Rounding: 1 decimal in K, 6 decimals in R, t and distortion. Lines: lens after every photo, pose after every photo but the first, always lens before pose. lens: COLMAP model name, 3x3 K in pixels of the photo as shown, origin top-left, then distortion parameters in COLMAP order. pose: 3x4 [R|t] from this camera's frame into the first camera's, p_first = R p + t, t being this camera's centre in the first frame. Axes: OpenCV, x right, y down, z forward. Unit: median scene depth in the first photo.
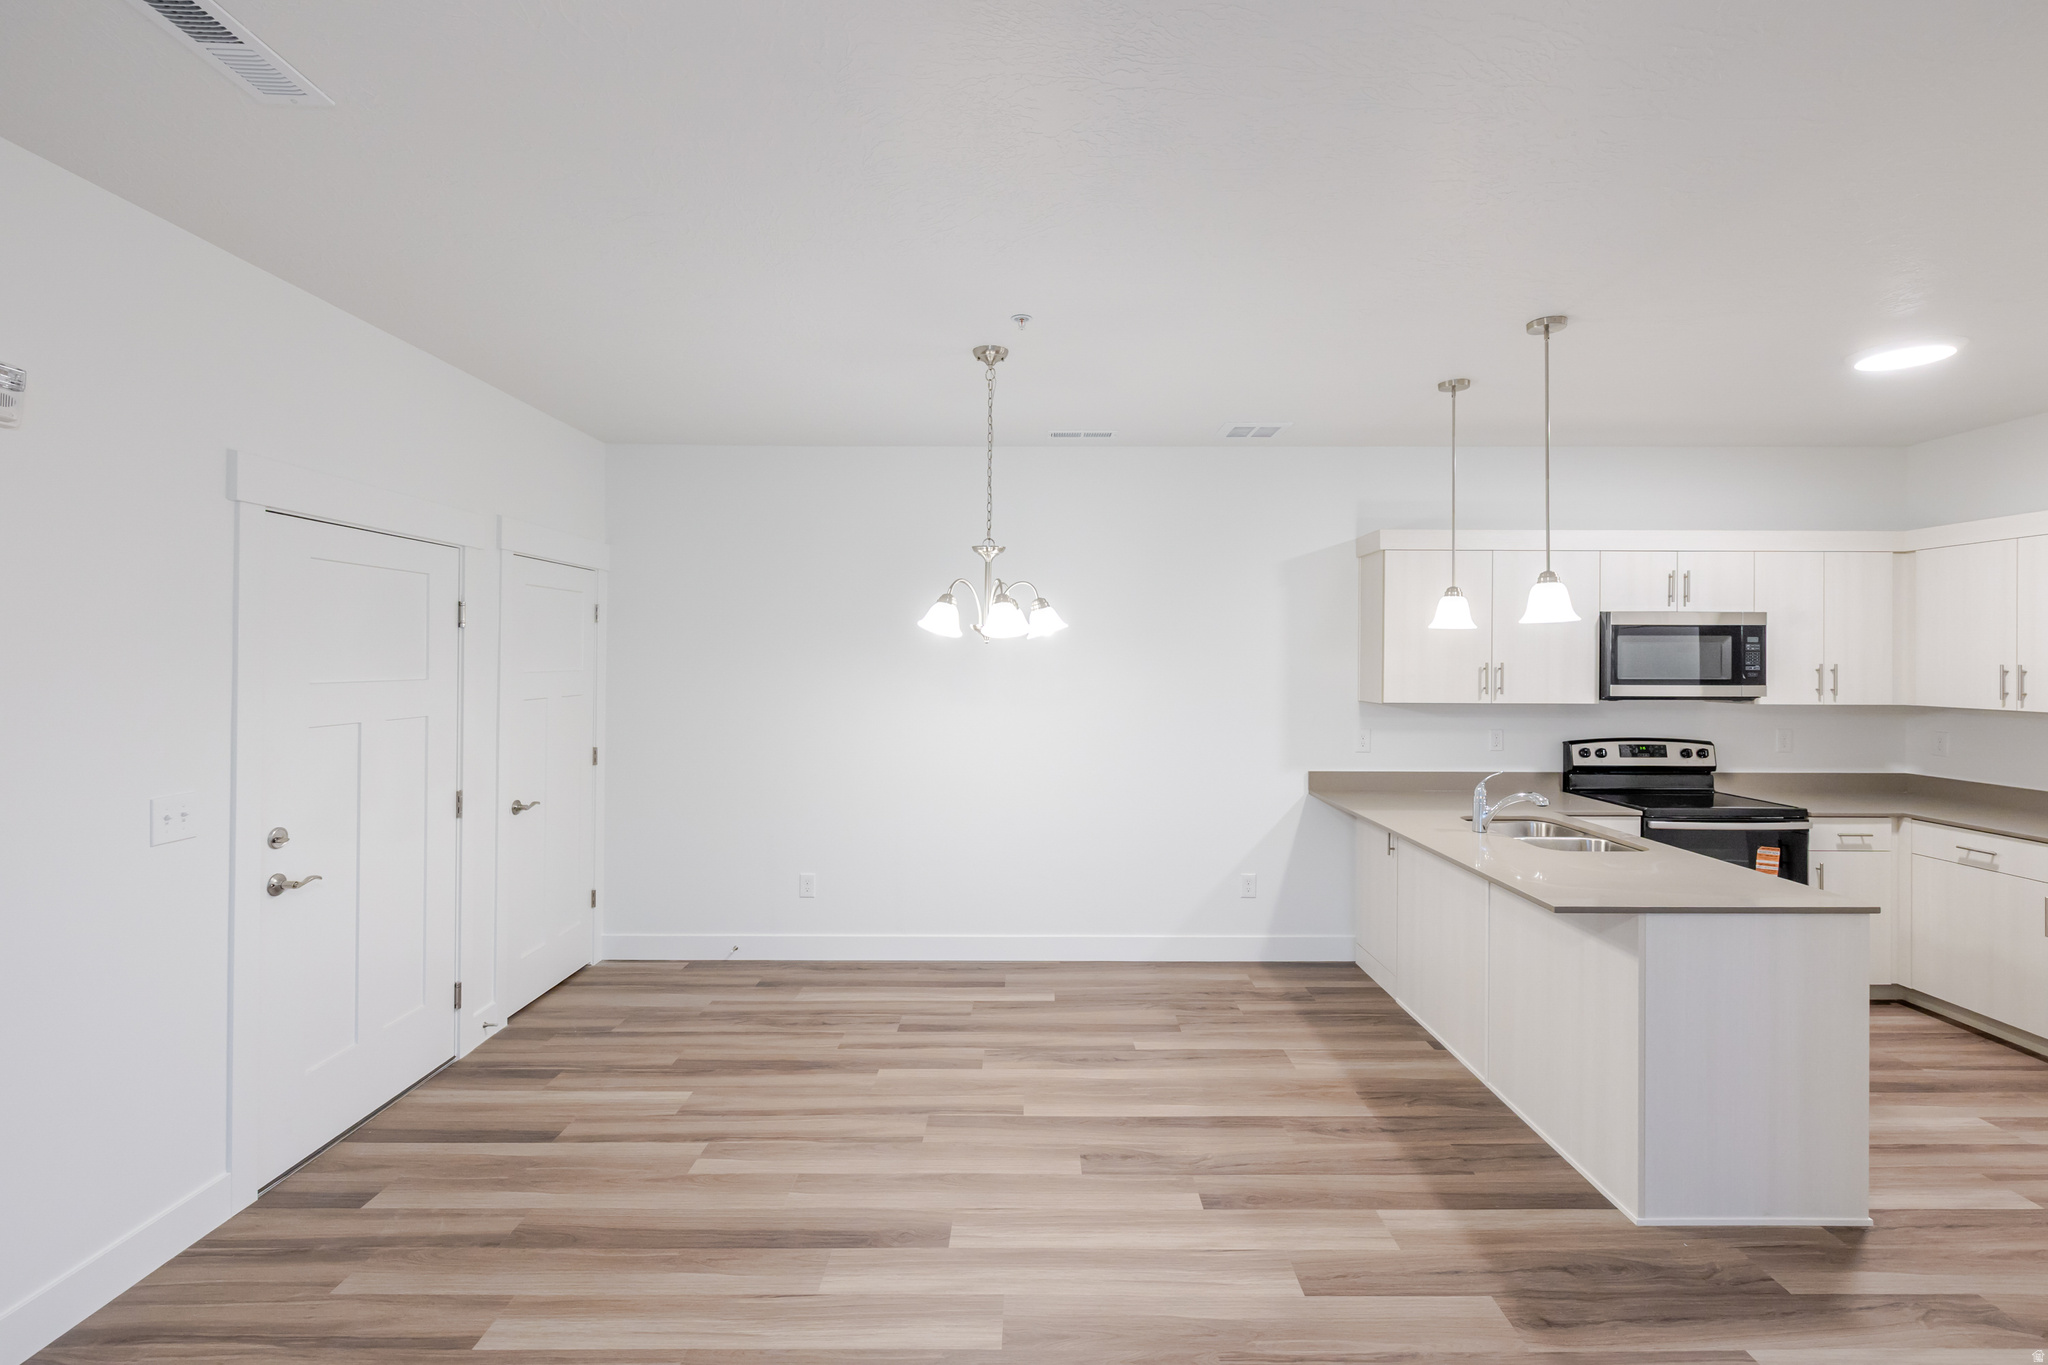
lens RADIAL K [[881.2, 0, 1038.2], [0, 881.2, 672.0], [0, 0, 1]] dist [0.000971, 0.000515]
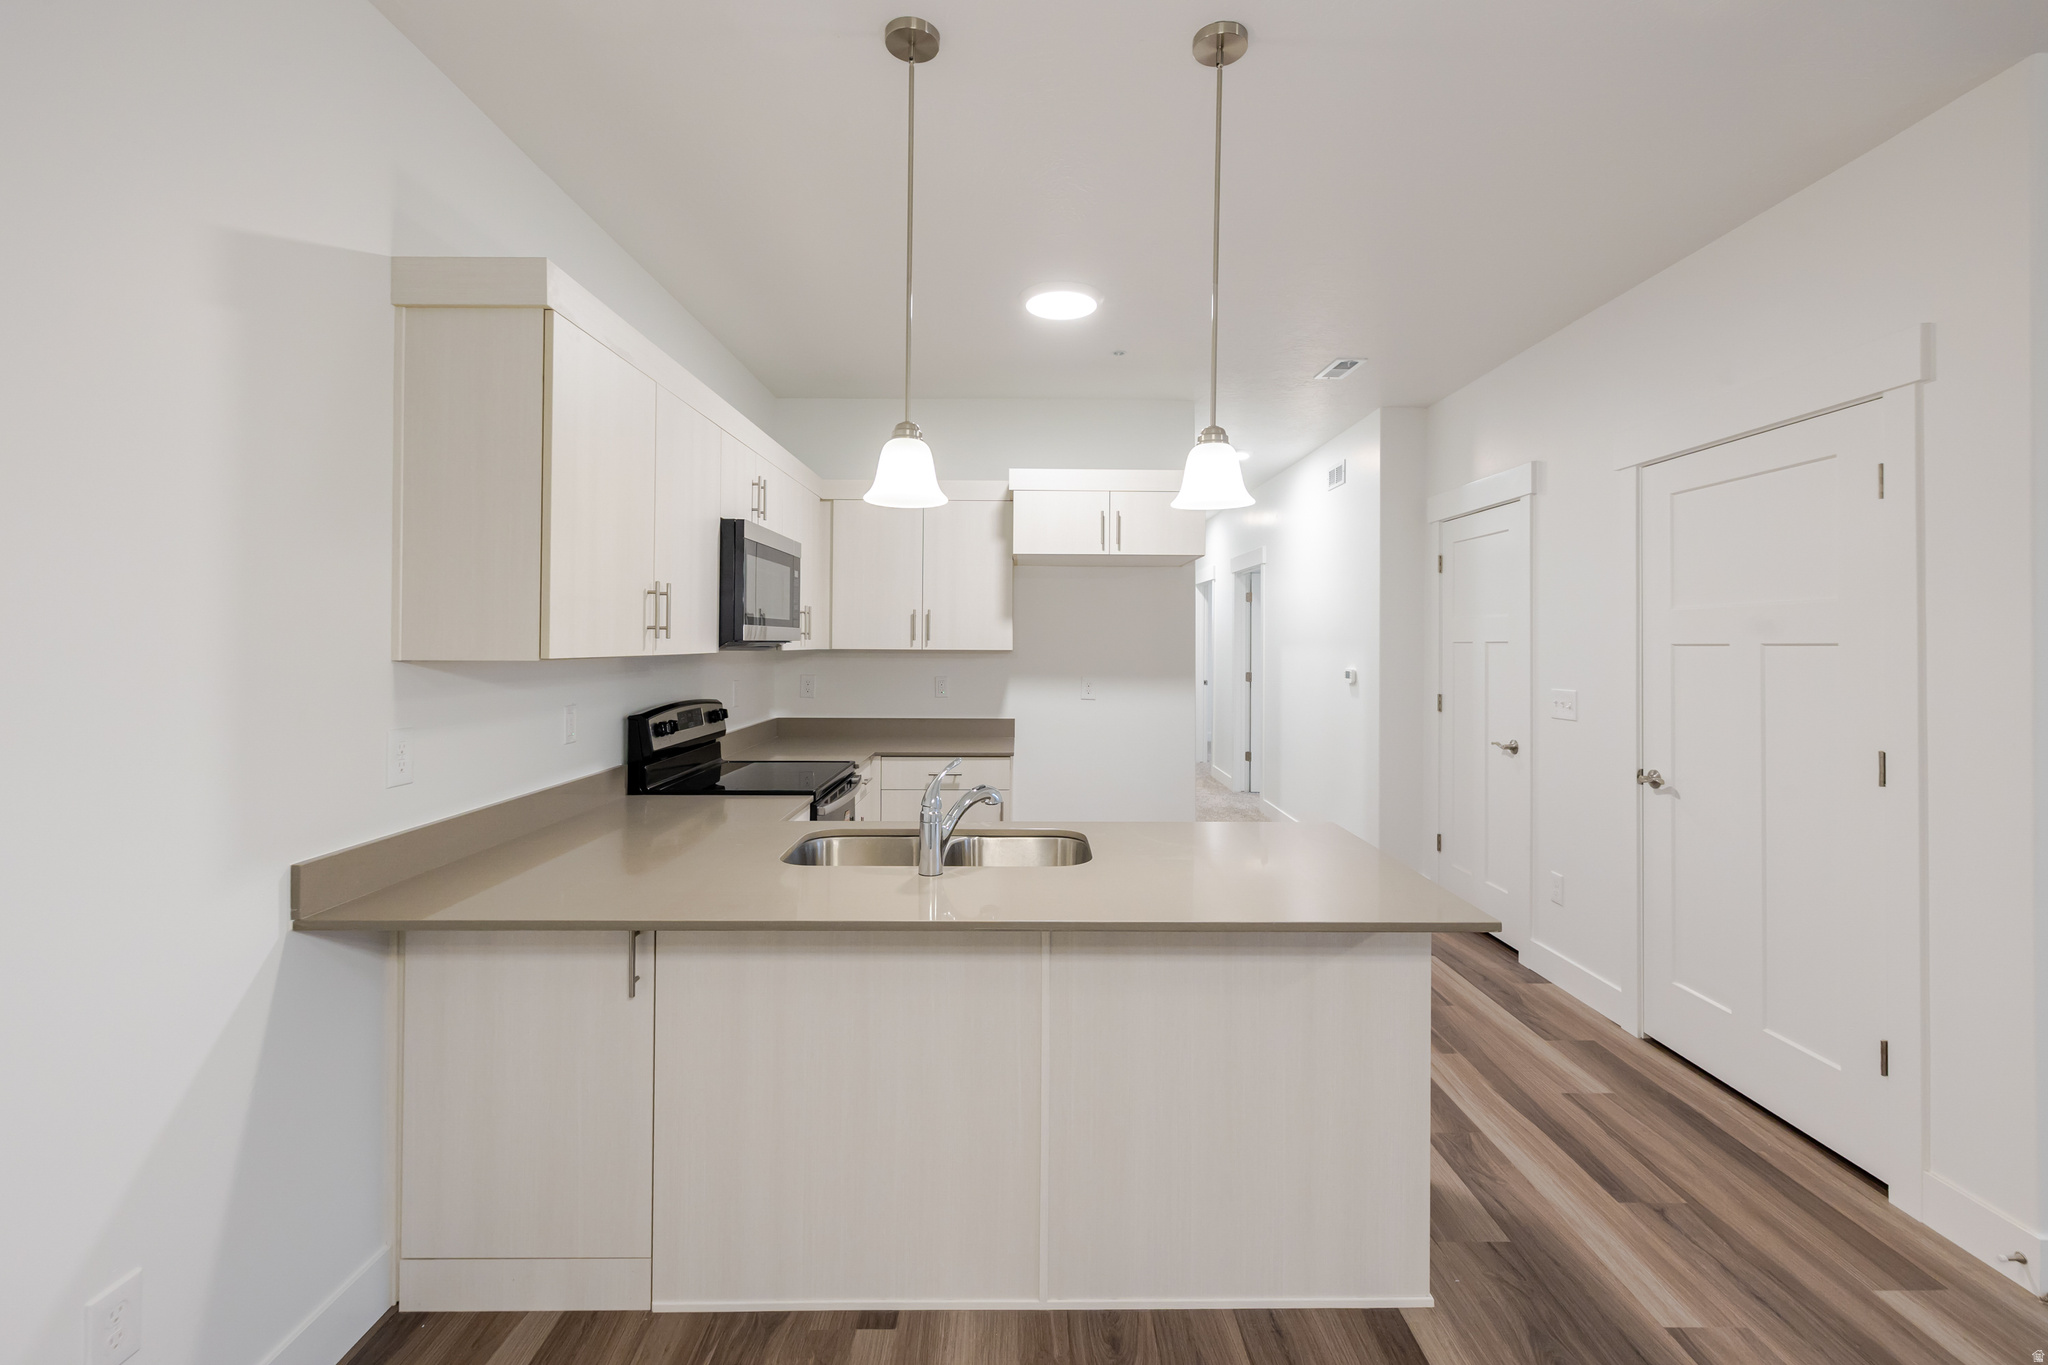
lens RADIAL K [[881.2, 0, 1018.6], [0, 881.2, 637.5], [0, 0, 1]] dist [0.000971, 0.000515]
pose [[0.002691, 0.001519, 0.999995, -0.047413], [0.010997, 0.999938, -0.001549, 0.027848], [-0.999936, 0.011001, 0.002674, 0.779098]]
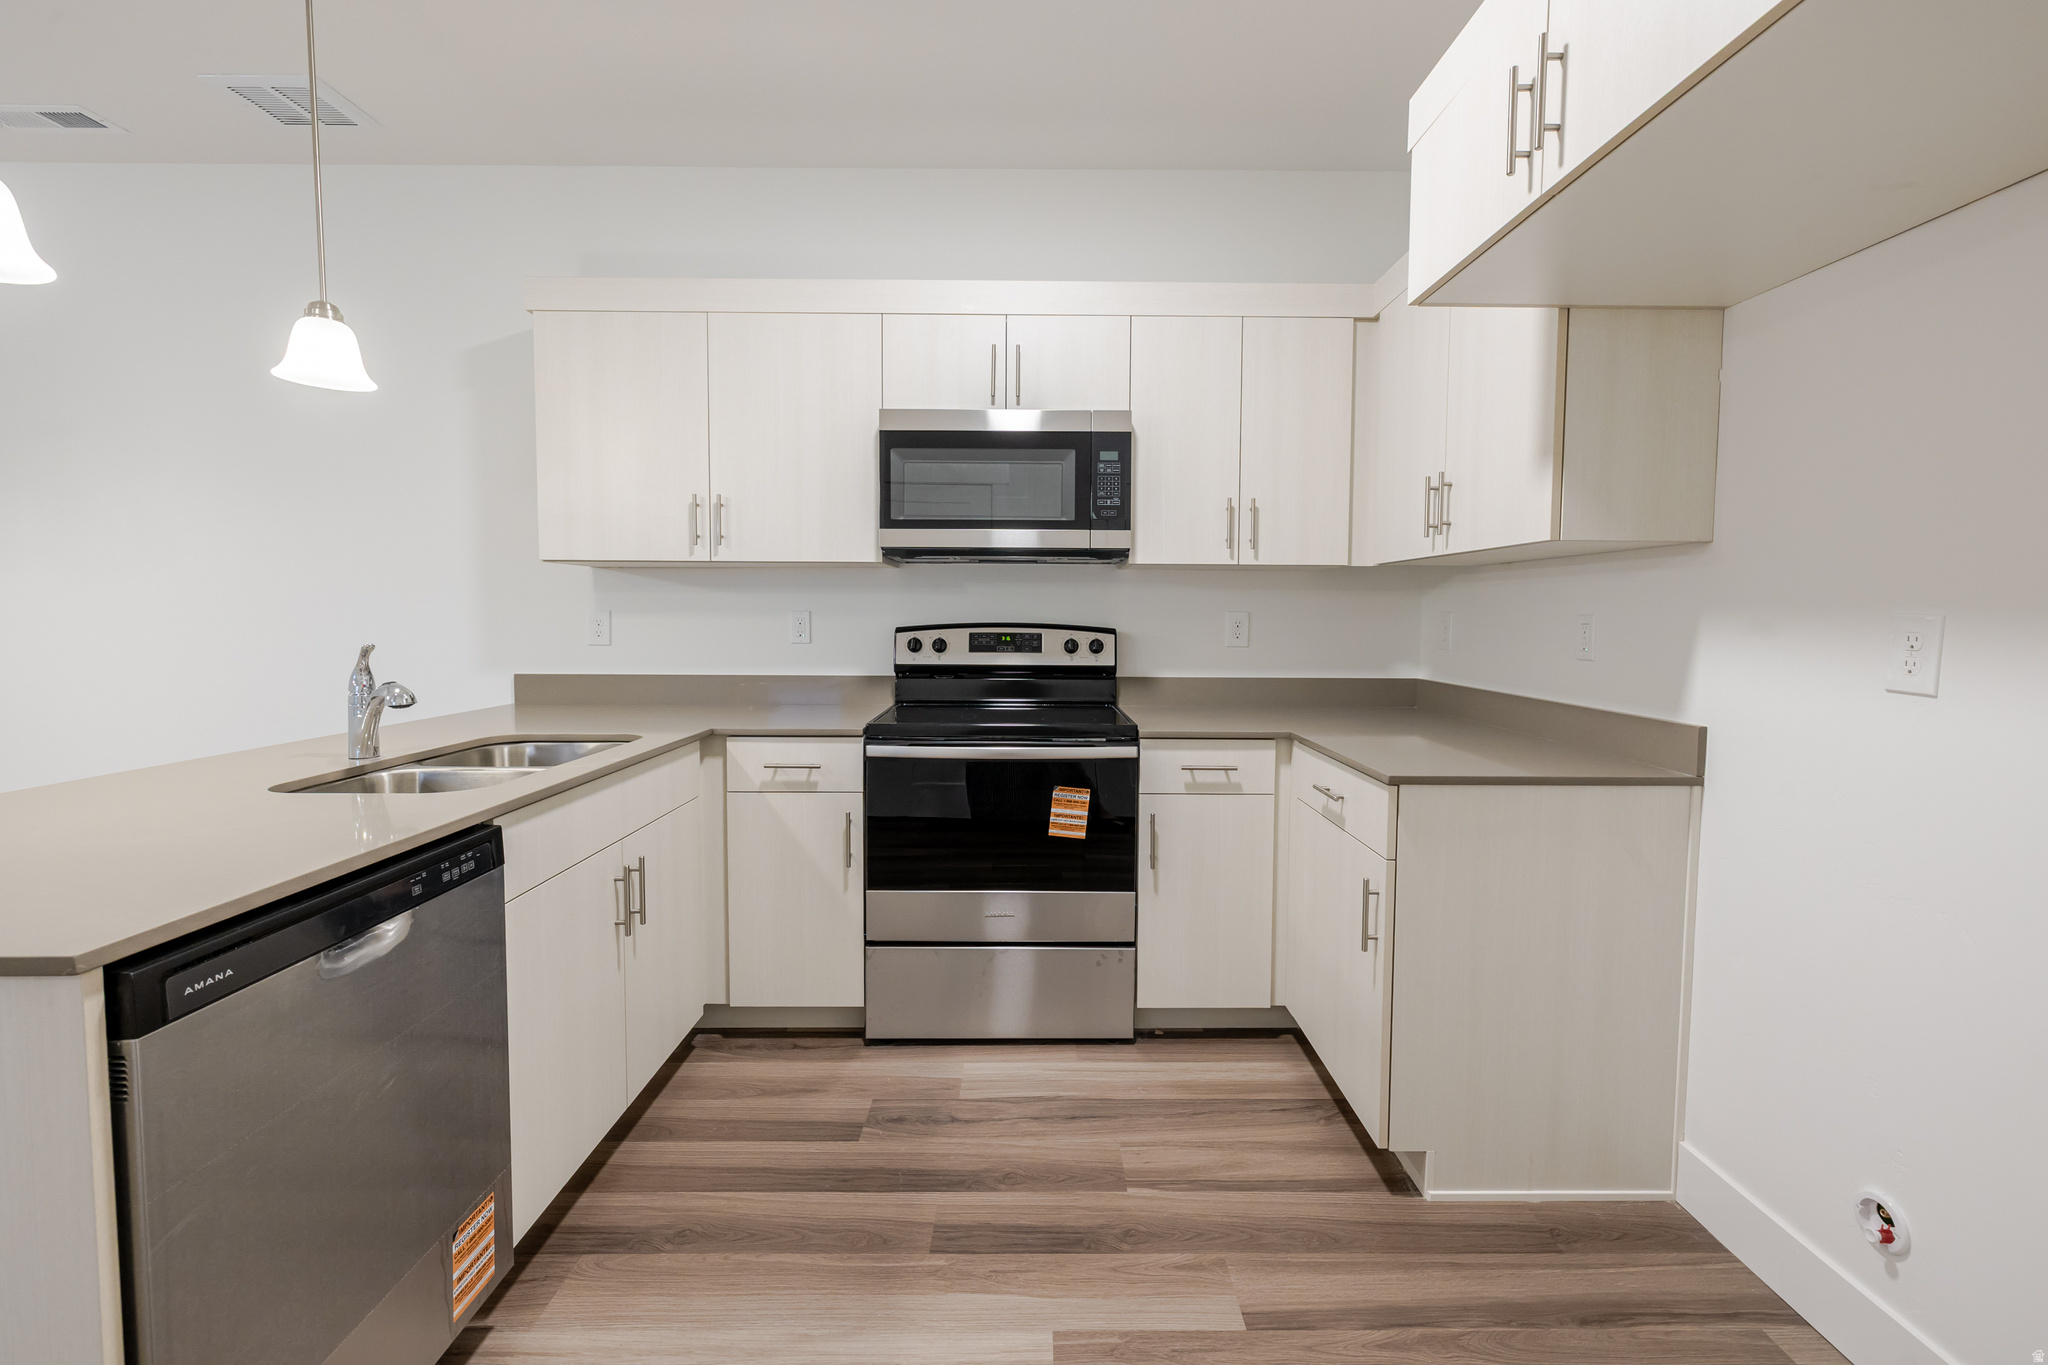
lens RADIAL K [[881.2, 0, 1019.8], [0, 881.2, 665.8], [0, 0, 1]] dist [0.000971, 0.000515]
pose [[0.999794, 0.001833, 0.020220, 0.725970], [-0.002831, 0.998775, 0.049397, 0.079055], [-0.020105, -0.049444, 0.998575, 0.372807]]
